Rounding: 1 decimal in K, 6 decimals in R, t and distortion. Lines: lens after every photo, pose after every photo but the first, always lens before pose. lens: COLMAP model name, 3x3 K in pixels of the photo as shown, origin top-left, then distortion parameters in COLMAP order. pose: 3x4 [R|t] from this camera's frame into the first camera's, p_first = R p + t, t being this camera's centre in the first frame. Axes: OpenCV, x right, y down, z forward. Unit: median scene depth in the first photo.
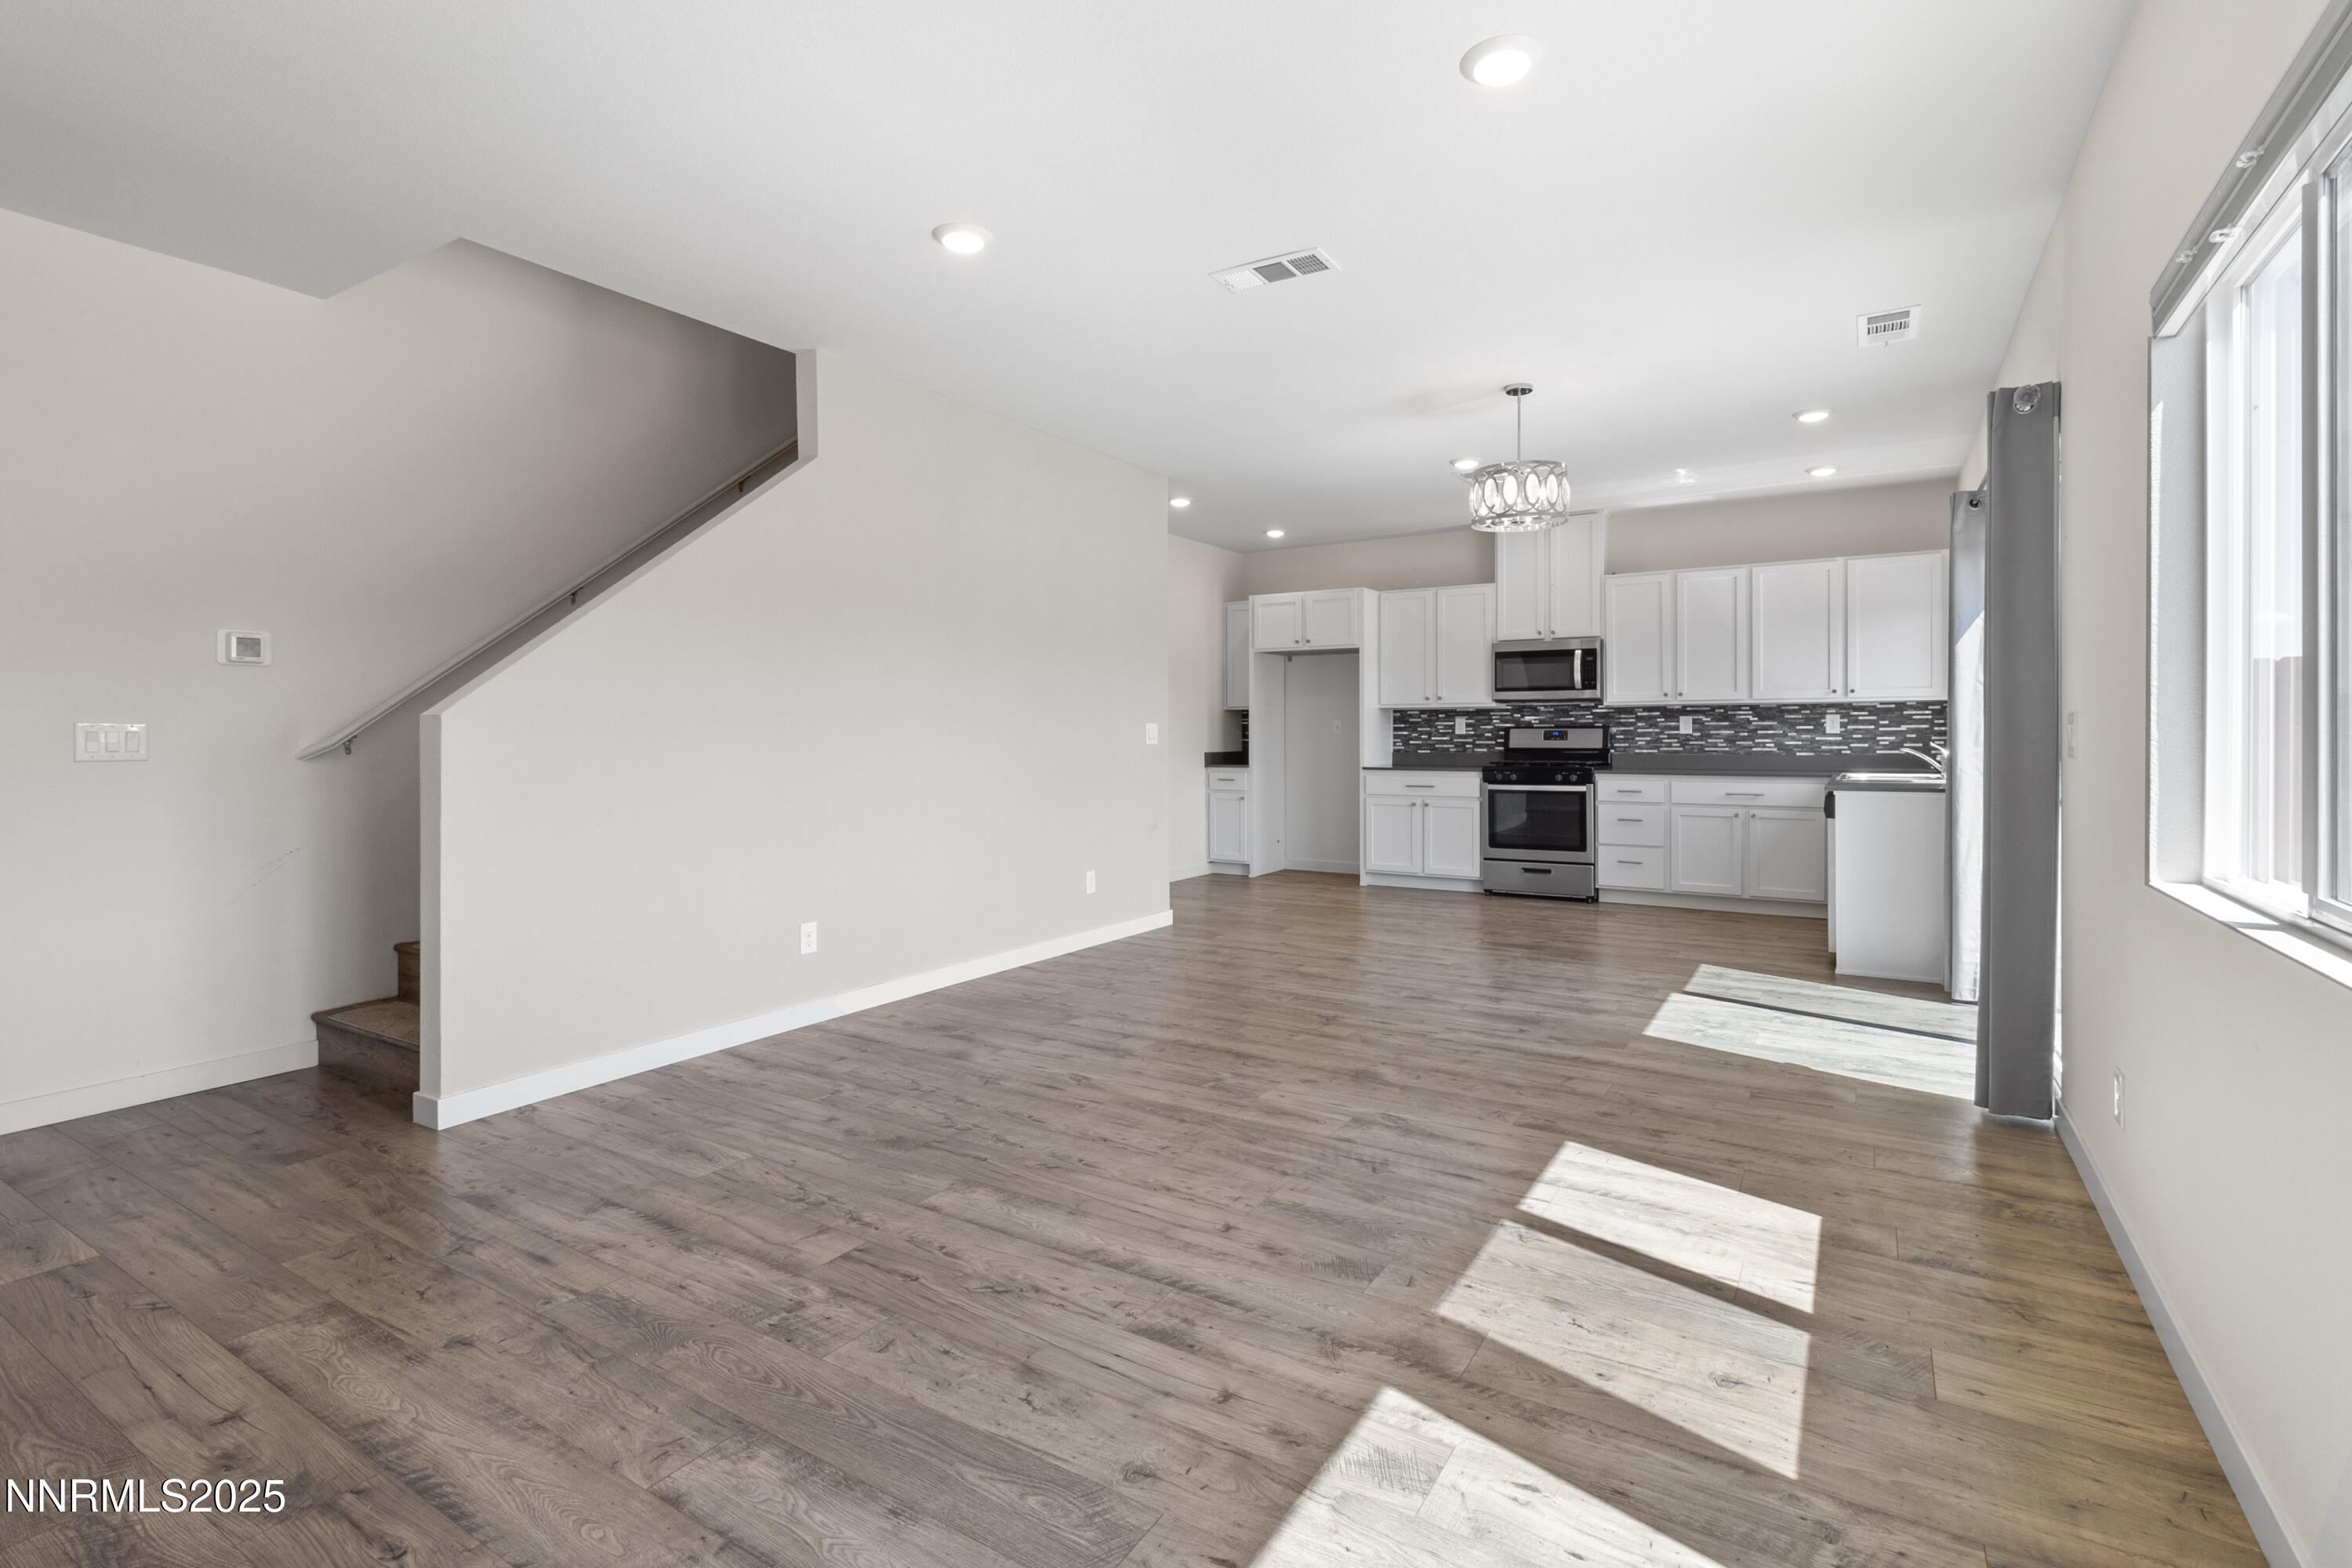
lens RADIAL K [[1093.7, 0, 1183.9], [0, 1093.7, 740.4], [0, 0, 1]] dist [0.002423, 0.000539]
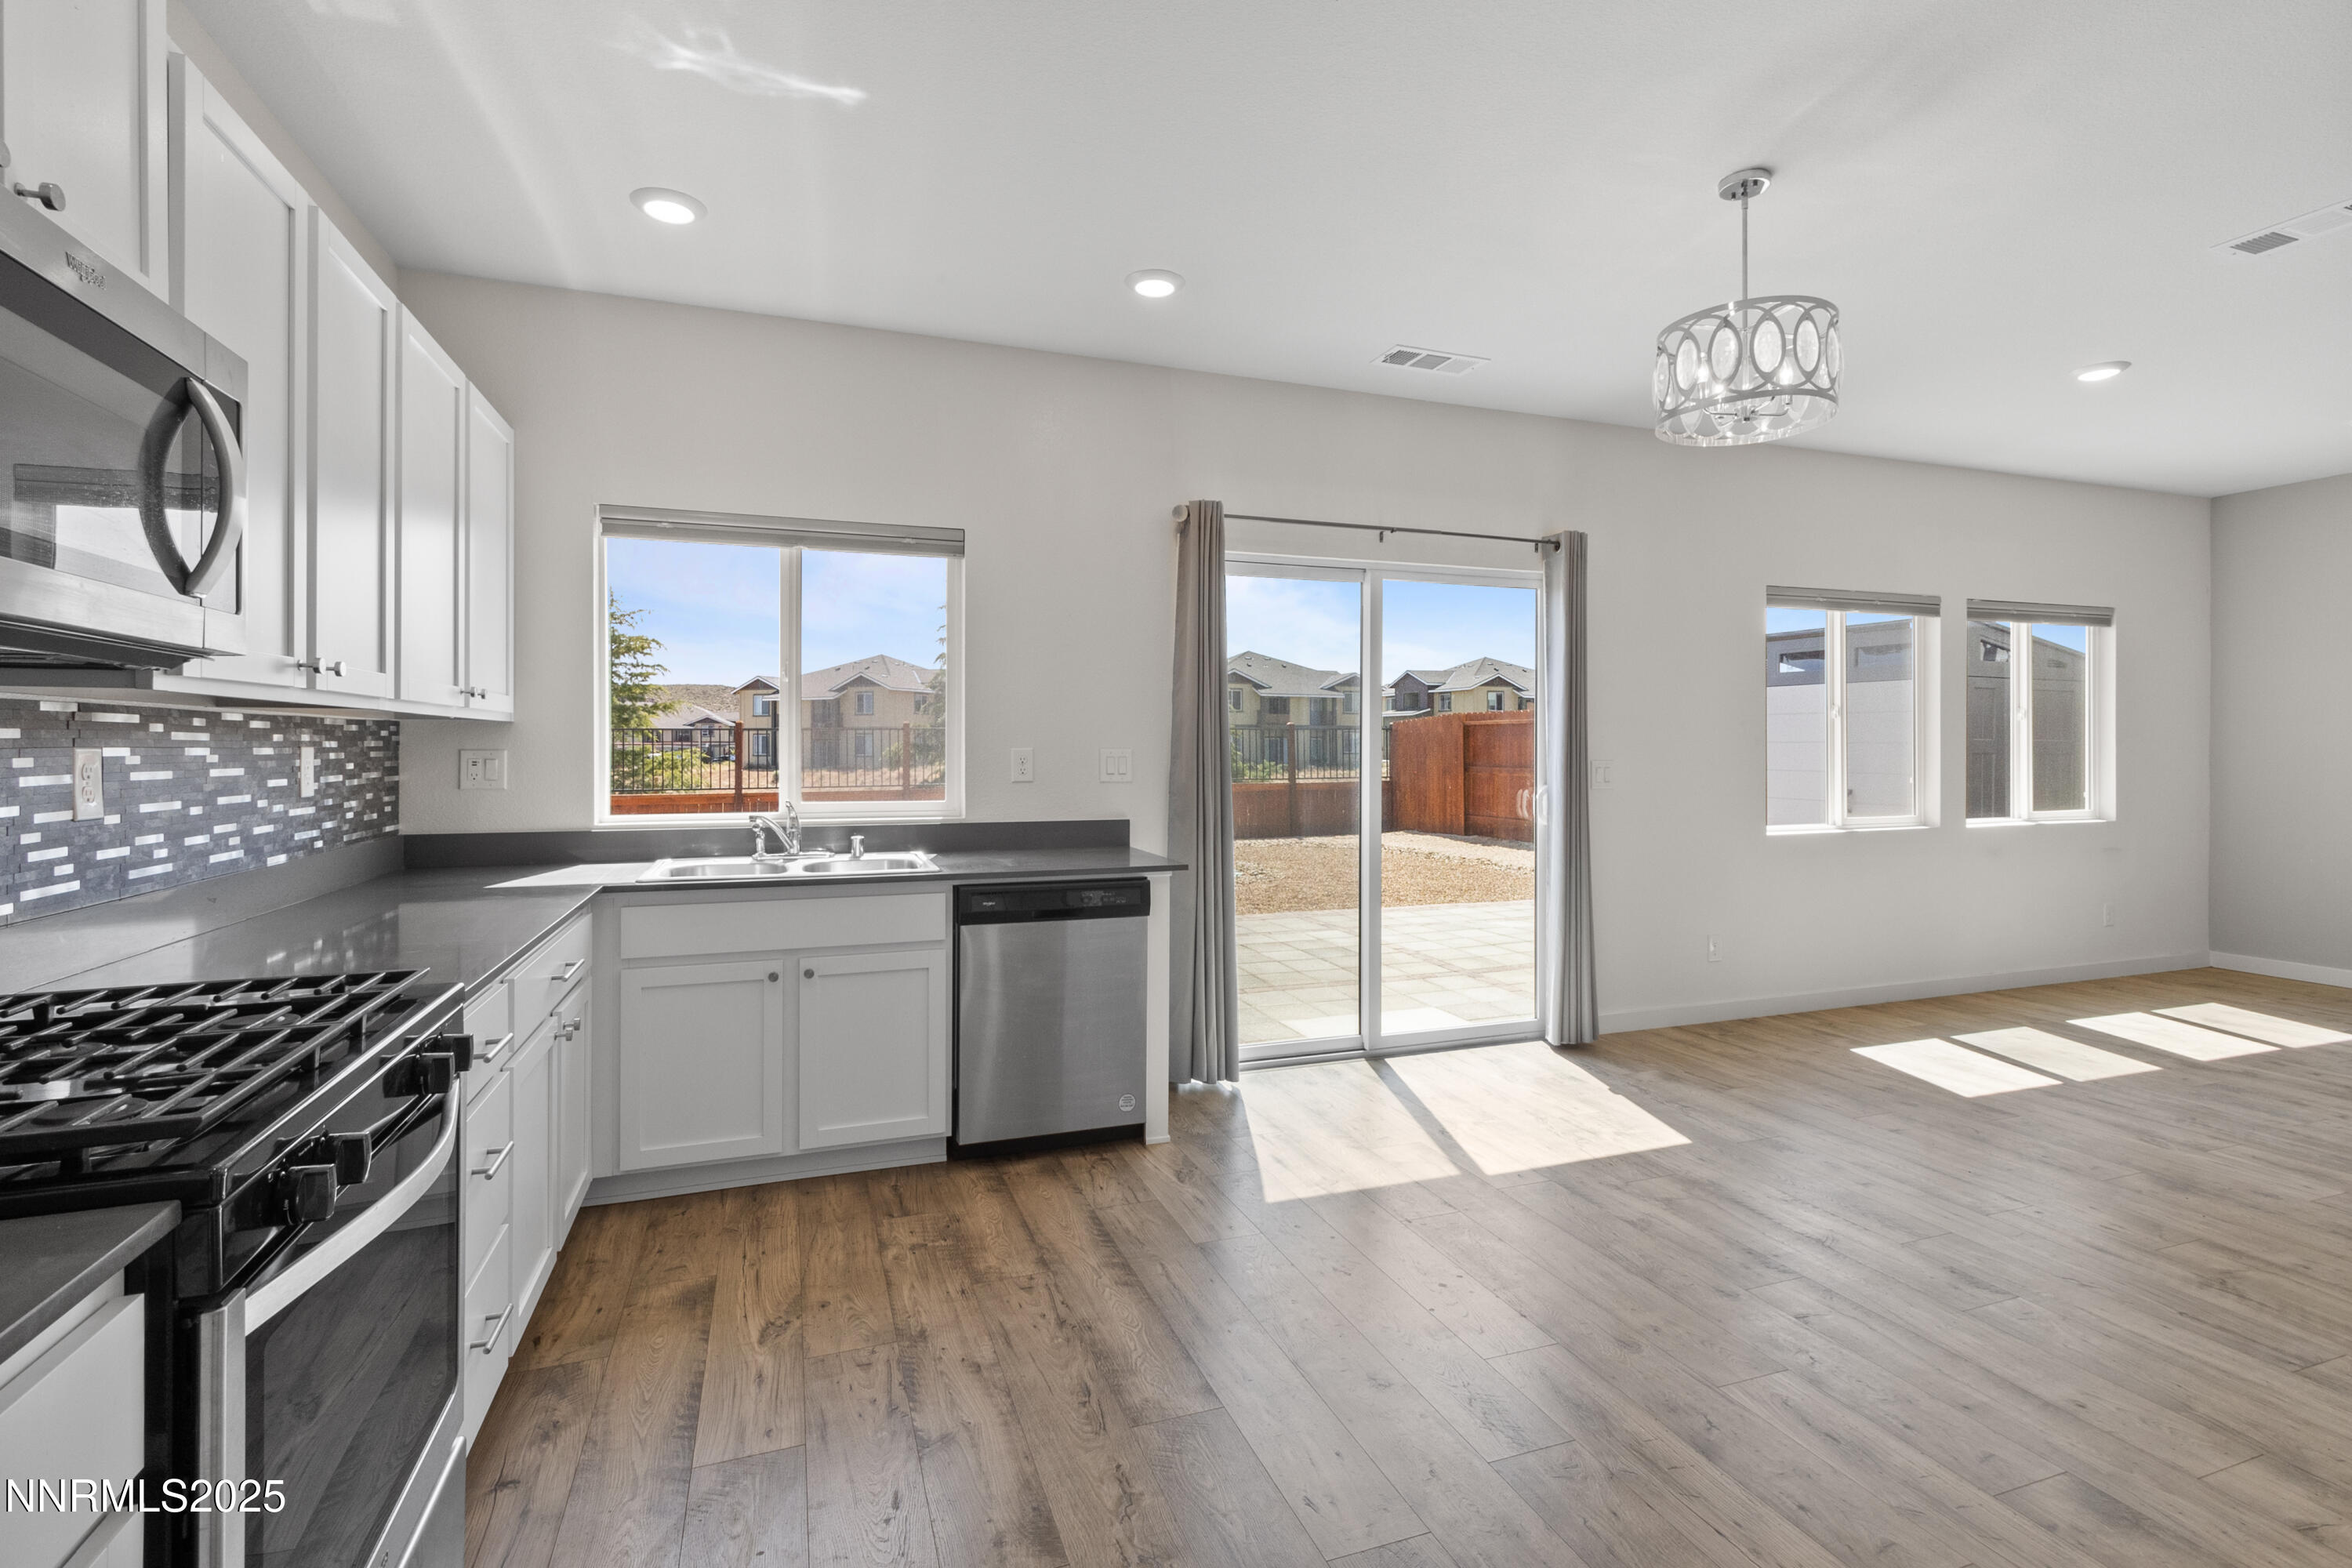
lens RADIAL K [[1093.7, 0, 1171.9], [0, 1093.7, 773.9], [0, 0, 1]] dist [0.002423, 0.000539]
pose [[-0.785425, -0.013510, 0.618809, 0.143659], [0.002969, 0.999668, 0.025594, -0.025297], [-0.618950, 0.021940, -0.785124, 1.214318]]
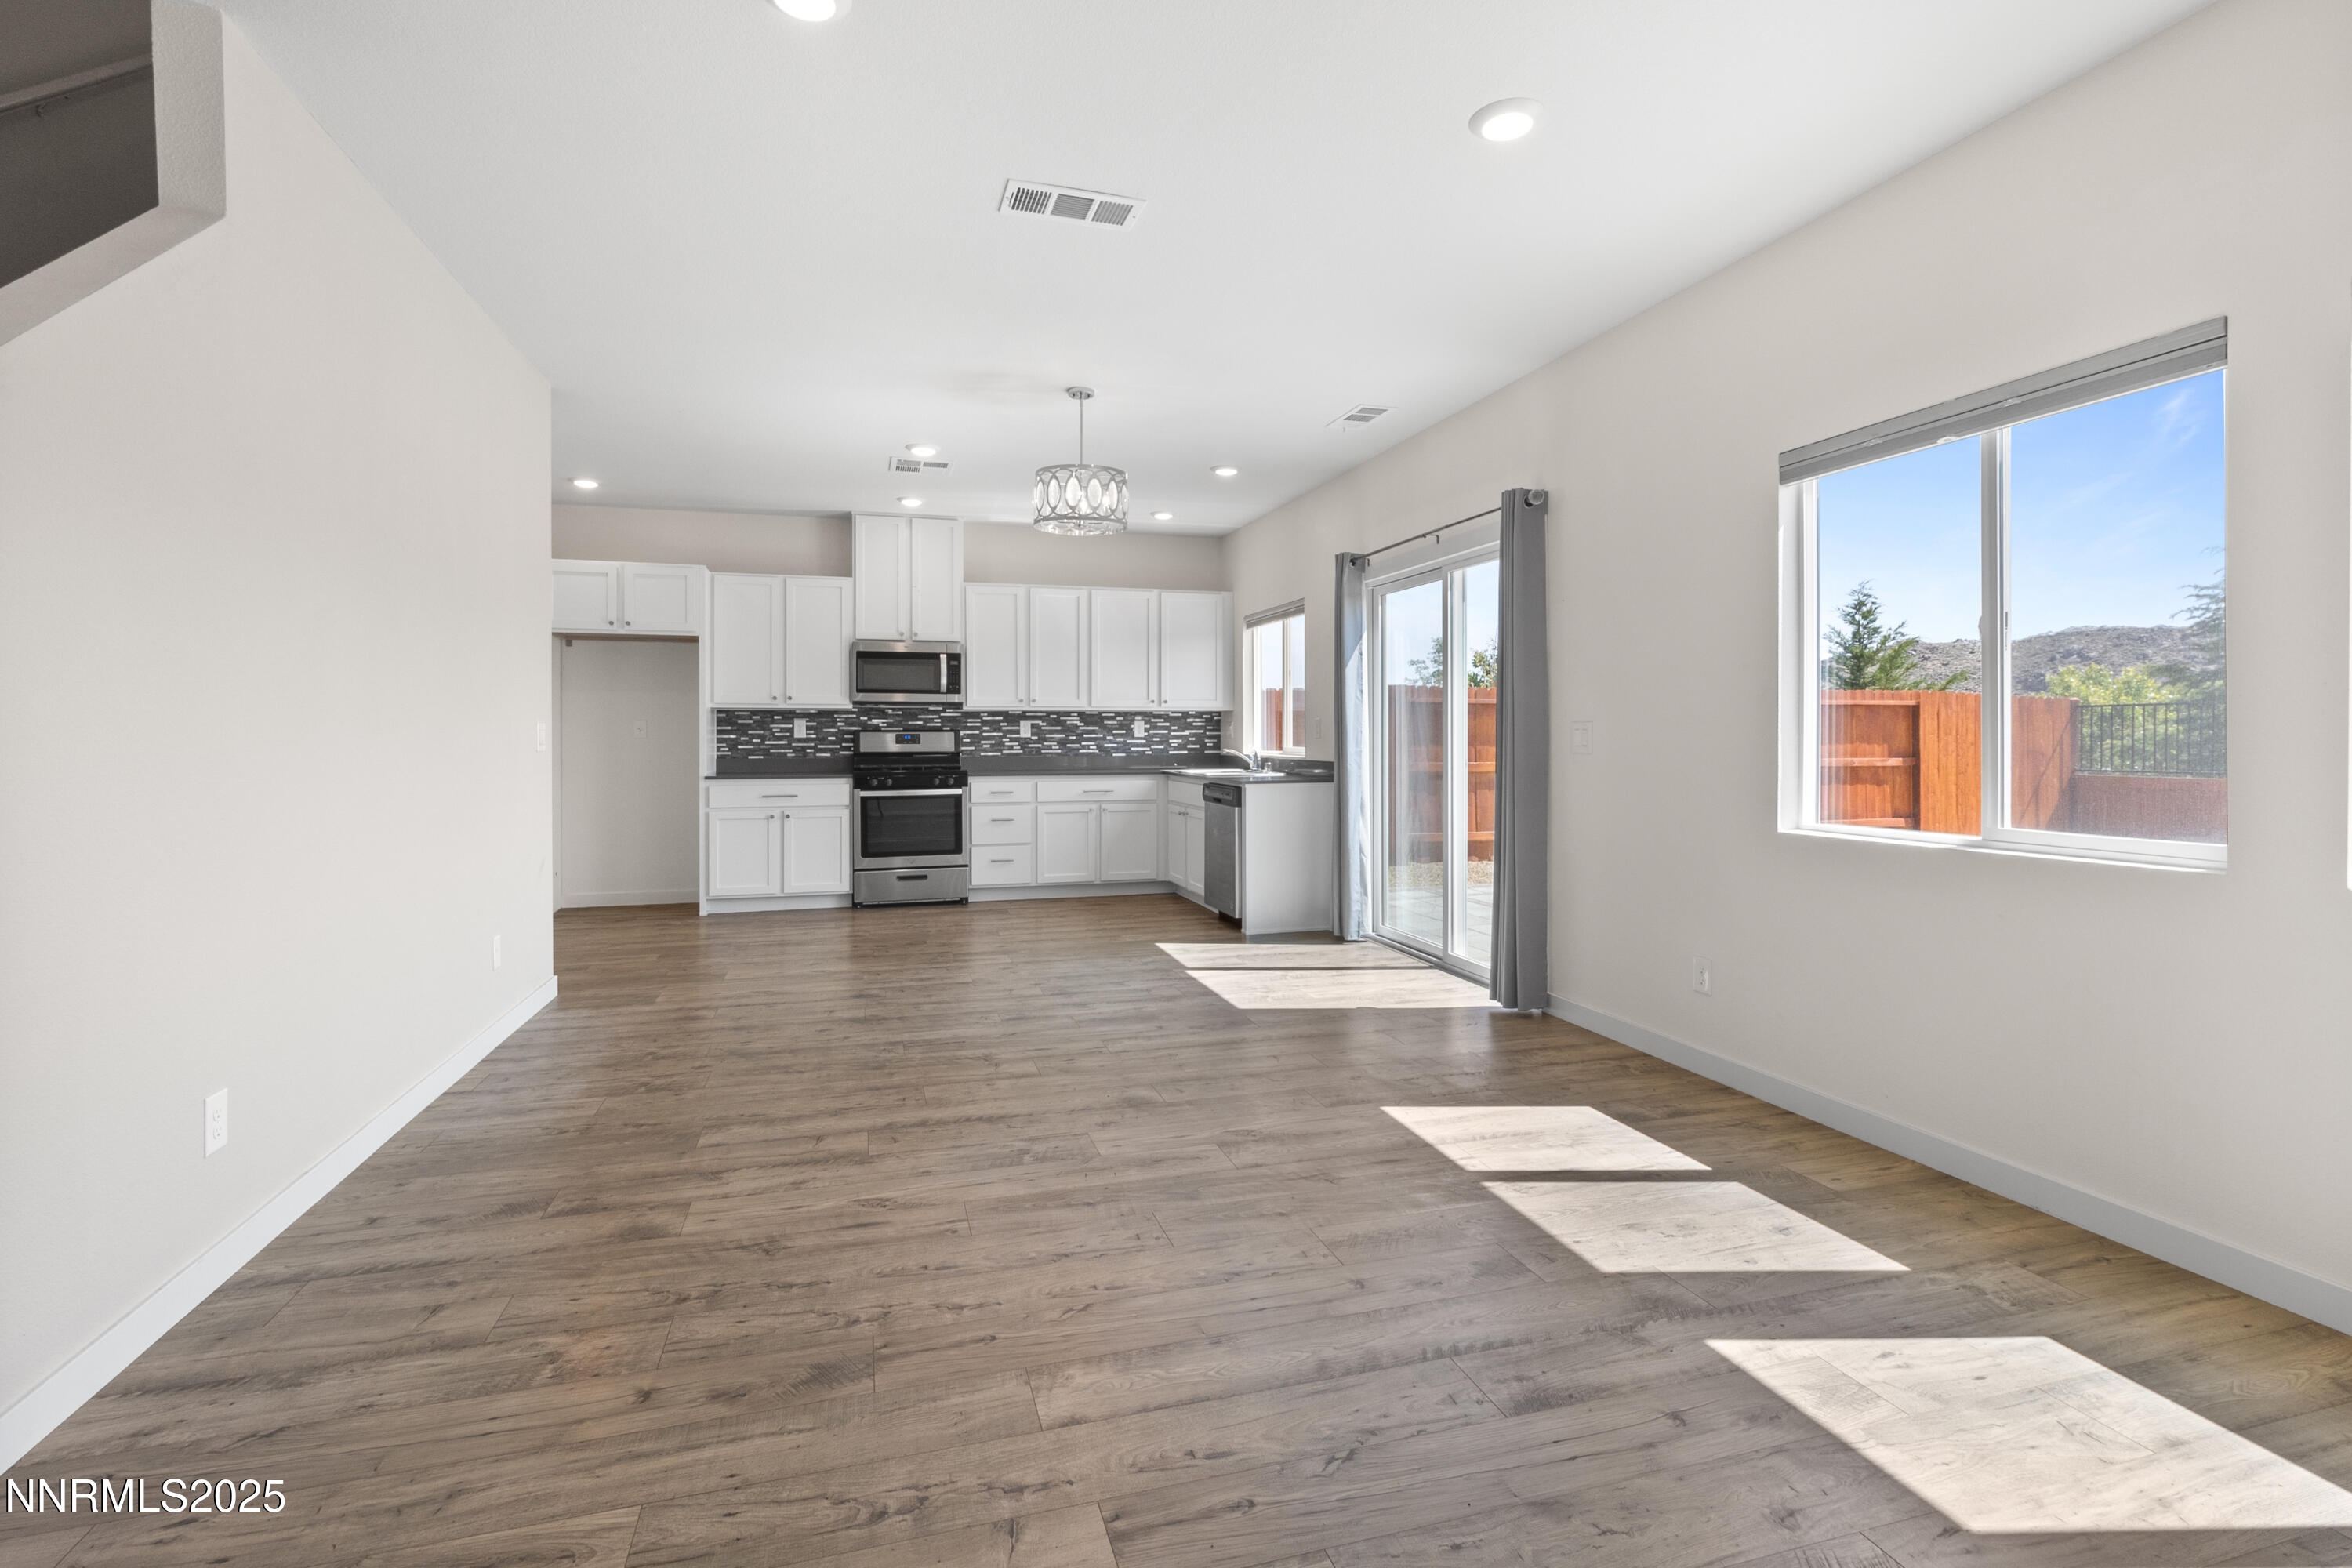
lens RADIAL K [[1093.7, 0, 1188.8], [0, 1093.7, 737.1], [0, 0, 1]] dist [0.002423, 0.000539]
pose [[0.662168, 0.001342, 0.749354, -0.280980], [0.004278, 0.999975, -0.005572, 0.000430], [-0.749343, 0.006896, 0.662146, 0.195514]]
